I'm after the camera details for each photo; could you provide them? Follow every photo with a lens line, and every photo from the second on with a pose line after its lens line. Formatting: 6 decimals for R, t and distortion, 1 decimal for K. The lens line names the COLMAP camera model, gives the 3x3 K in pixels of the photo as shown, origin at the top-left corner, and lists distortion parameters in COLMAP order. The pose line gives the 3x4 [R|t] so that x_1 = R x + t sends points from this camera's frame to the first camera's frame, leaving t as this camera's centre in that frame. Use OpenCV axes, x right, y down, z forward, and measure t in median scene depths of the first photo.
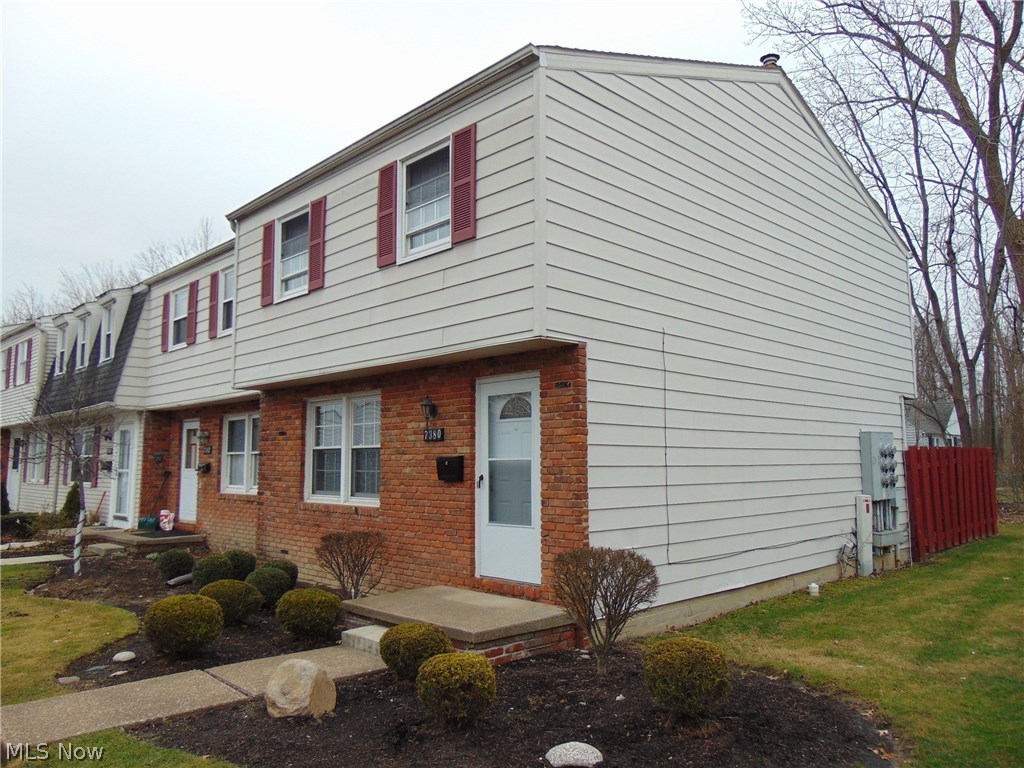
lens RADIAL K [[758.4, 0, 516.1], [0, 758.4, 382.5], [0, 0, 1]] dist [-0.046519, 0.079551]
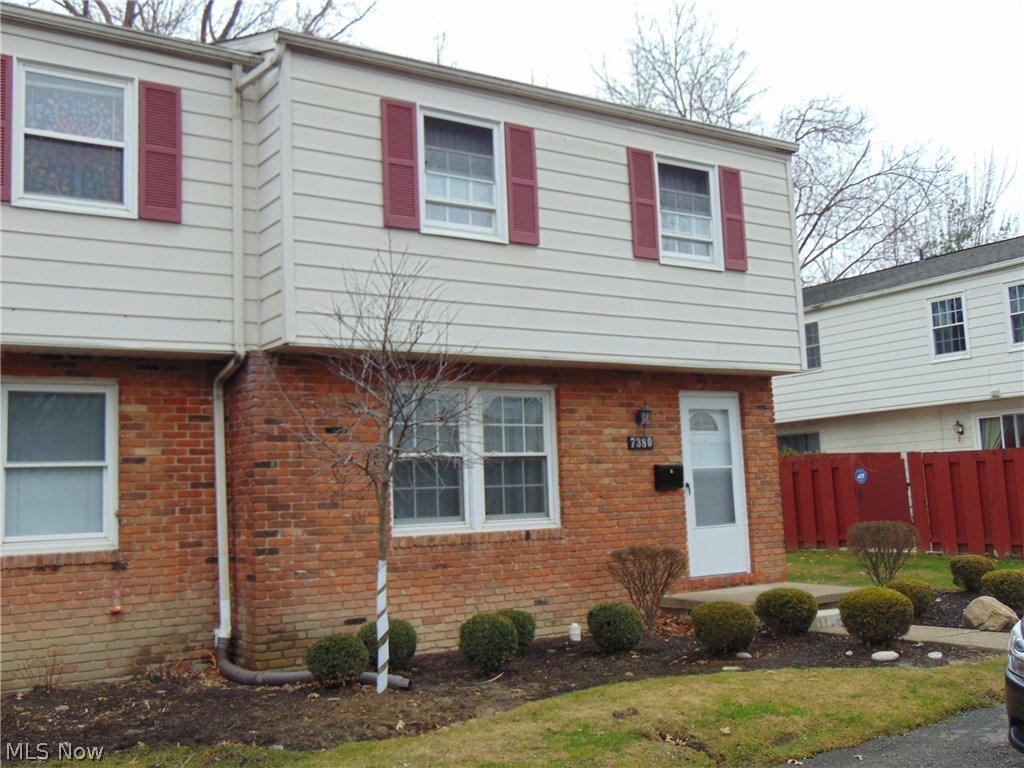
lens RADIAL K [[1042.7, 0, 512.0], [0, 1042.7, 384.0], [0, 0, 1]] dist [-0.015617, -0.004602]
pose [[0.181716, 0.105392, 0.977687, -1.459186], [-0.064758, 0.993364, -0.095046, 0.133190], [-0.981216, -0.046041, 0.187335, 0.929612]]
